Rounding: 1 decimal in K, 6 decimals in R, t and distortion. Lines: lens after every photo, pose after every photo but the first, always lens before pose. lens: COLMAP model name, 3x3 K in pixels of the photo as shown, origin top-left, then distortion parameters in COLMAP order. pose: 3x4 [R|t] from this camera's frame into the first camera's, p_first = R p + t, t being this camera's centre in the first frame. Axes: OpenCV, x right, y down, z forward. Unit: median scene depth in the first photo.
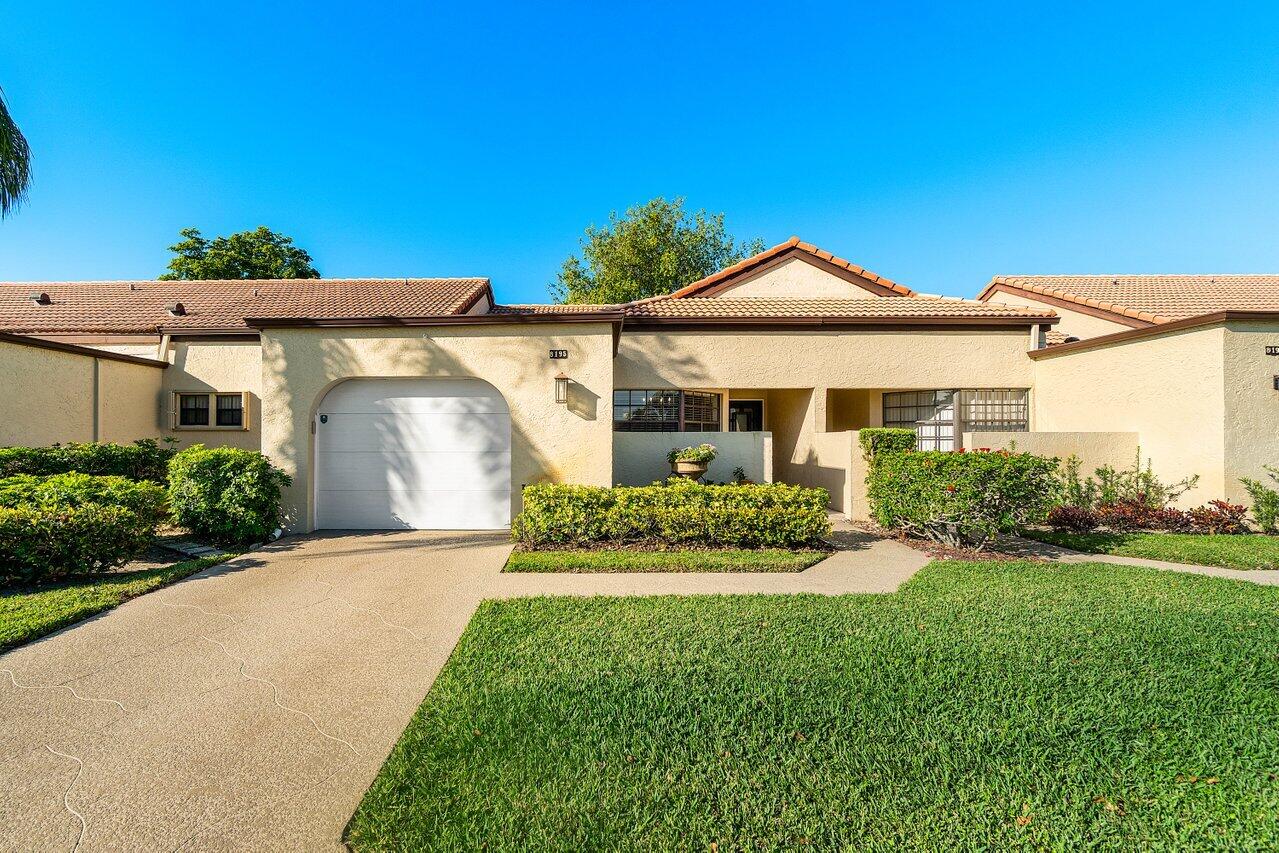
lens RADIAL K [[587.1, 0, 630.3], [0, 587.1, 431.7], [0, 0, 1]] dist [-0.001184, 0.000274]
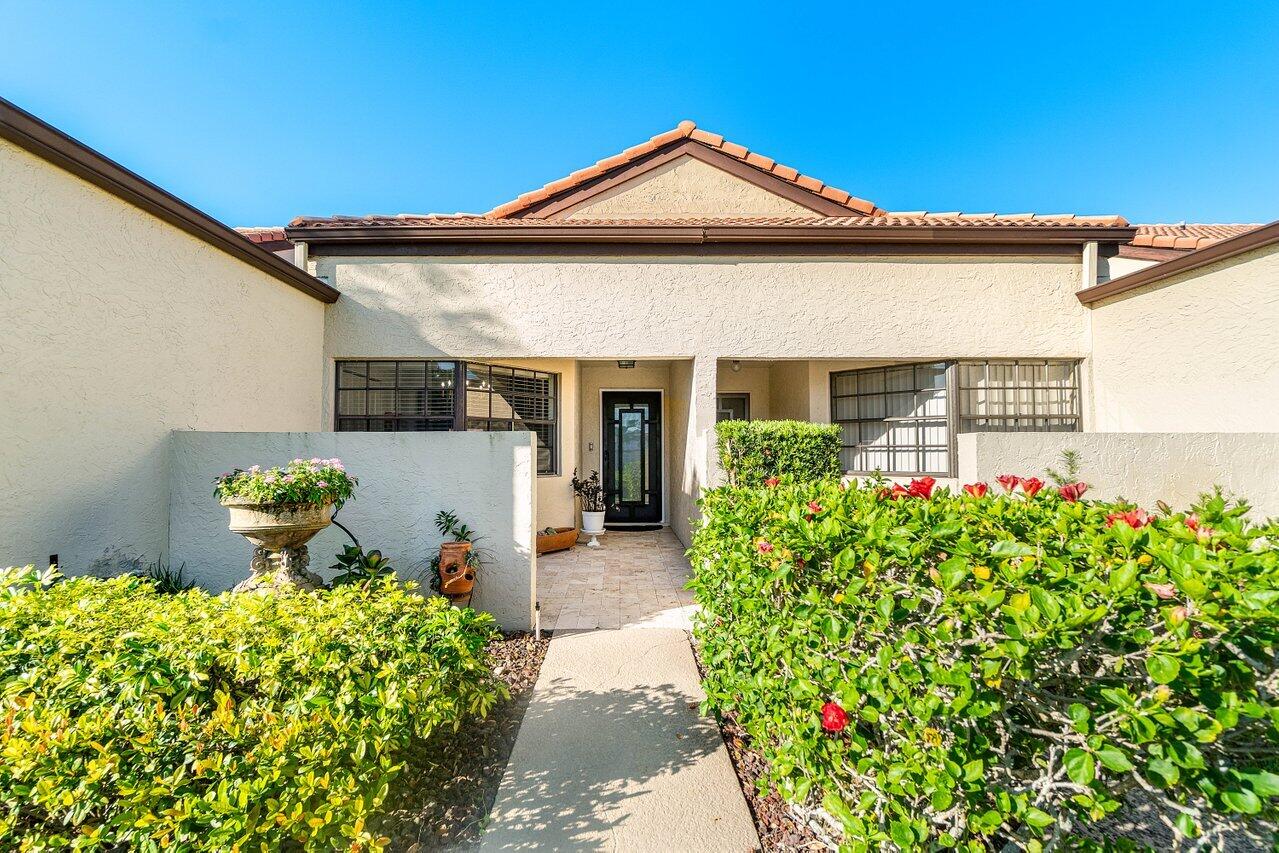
lens RADIAL K [[587.1, 0, 644.3], [0, 587.1, 426.5], [0, 0, 1]] dist [-0.001184, 0.000274]
pose [[0.999999, -0.000284, 0.001594, 0.261912], [0.000335, 0.999485, -0.032097, 0.008398], [-0.001584, 0.032097, 0.999483, 0.442758]]
